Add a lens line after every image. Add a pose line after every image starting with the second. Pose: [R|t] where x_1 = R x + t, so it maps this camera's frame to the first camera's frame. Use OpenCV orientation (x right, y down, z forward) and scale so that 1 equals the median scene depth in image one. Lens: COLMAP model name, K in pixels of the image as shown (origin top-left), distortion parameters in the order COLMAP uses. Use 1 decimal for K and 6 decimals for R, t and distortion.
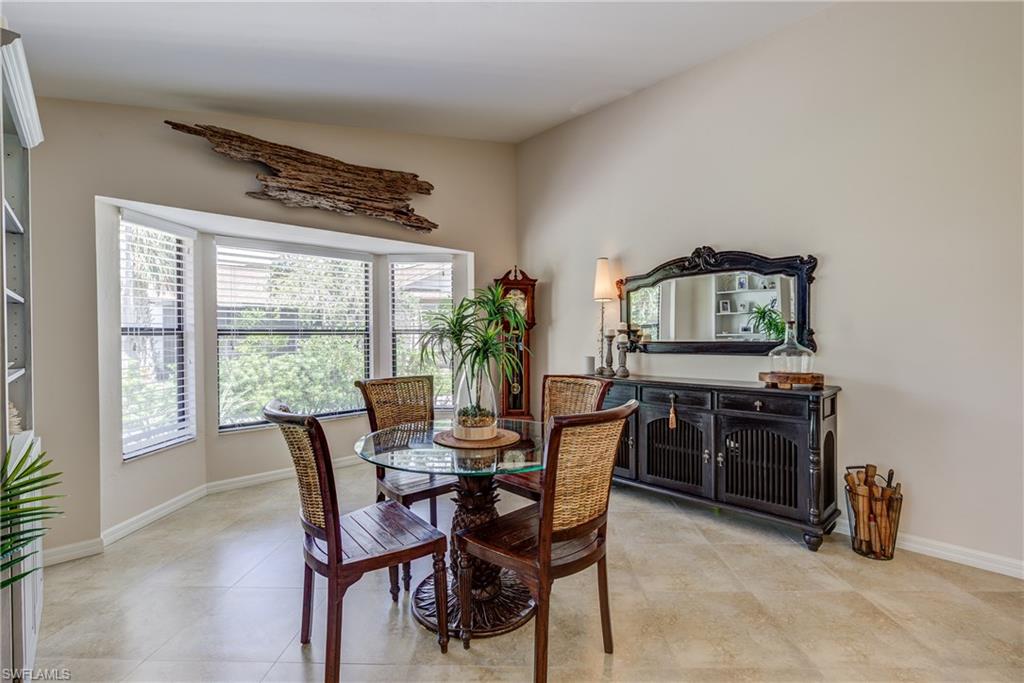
lens RADIAL K [[461.1, 0, 518.4], [0, 461.1, 338.8], [0, 0, 1]] dist [-0.007104, 0.000191]
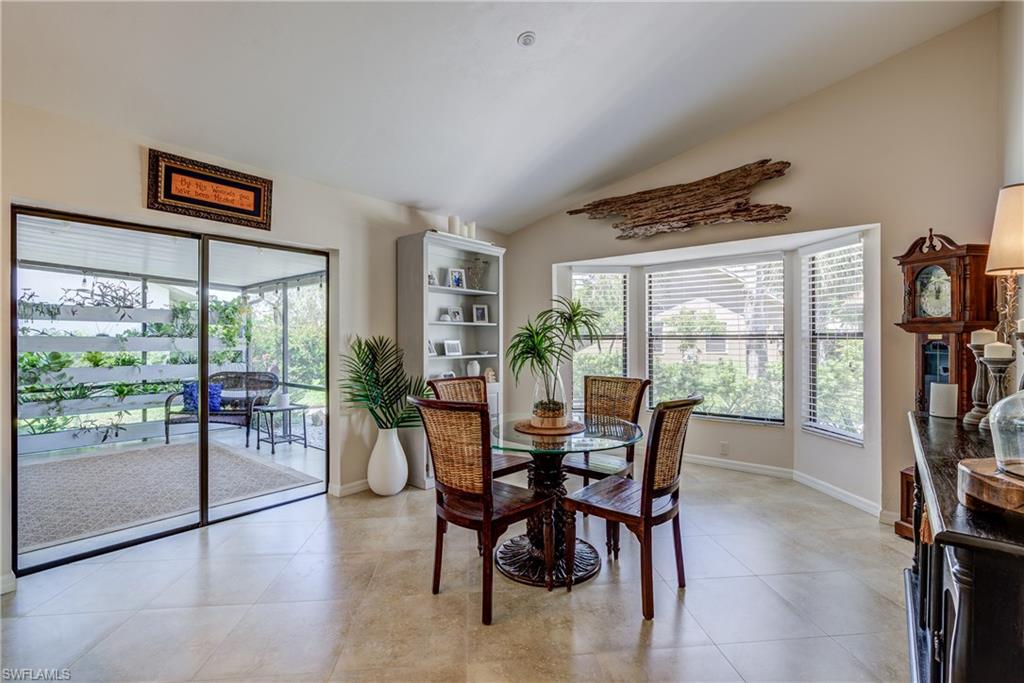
lens RADIAL K [[461.1, 0, 518.4], [0, 461.1, 338.8], [0, 0, 1]] dist [-0.007104, 0.000191]
pose [[0.129941, 0.004104, -0.991513, 0.666479], [-0.006590, 0.999973, 0.003275, -0.012642], [0.991500, 0.006109, 0.129965, 0.464379]]
